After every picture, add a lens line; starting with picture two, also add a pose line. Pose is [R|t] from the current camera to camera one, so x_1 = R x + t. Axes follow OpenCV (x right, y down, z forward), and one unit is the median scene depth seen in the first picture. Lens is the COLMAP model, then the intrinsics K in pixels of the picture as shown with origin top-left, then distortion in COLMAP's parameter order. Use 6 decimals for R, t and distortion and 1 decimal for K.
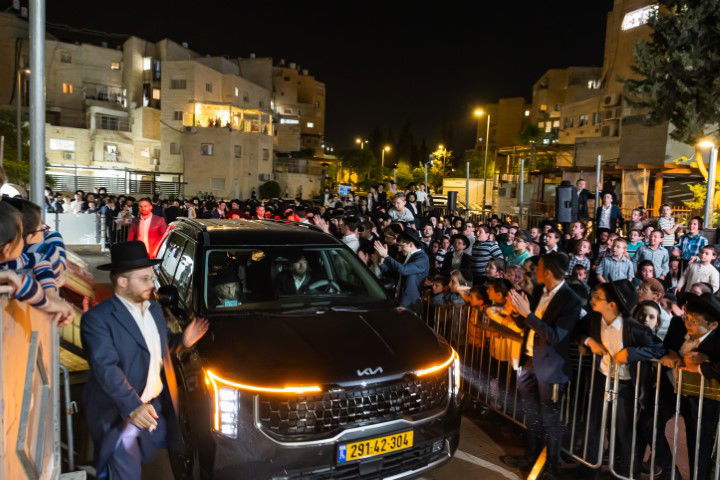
lens RADIAL K [[487.2, 0, 360.0], [0, 487.2, 240.0], [0, 0, 1]] dist [-0.006001, -0.001420]
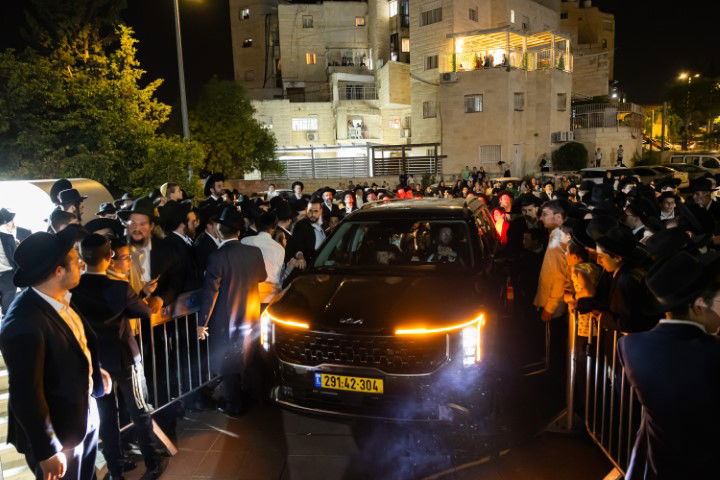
lens RADIAL K [[487.2, 0, 360.0], [0, 487.2, 240.0], [0, 0, 1]] dist [-0.006001, -0.001420]
pose [[0.869596, -0.001918, -0.493761, -0.106015], [0.027612, 0.998616, 0.044751, -0.028029], [0.492992, -0.052549, 0.868446, 0.291657]]
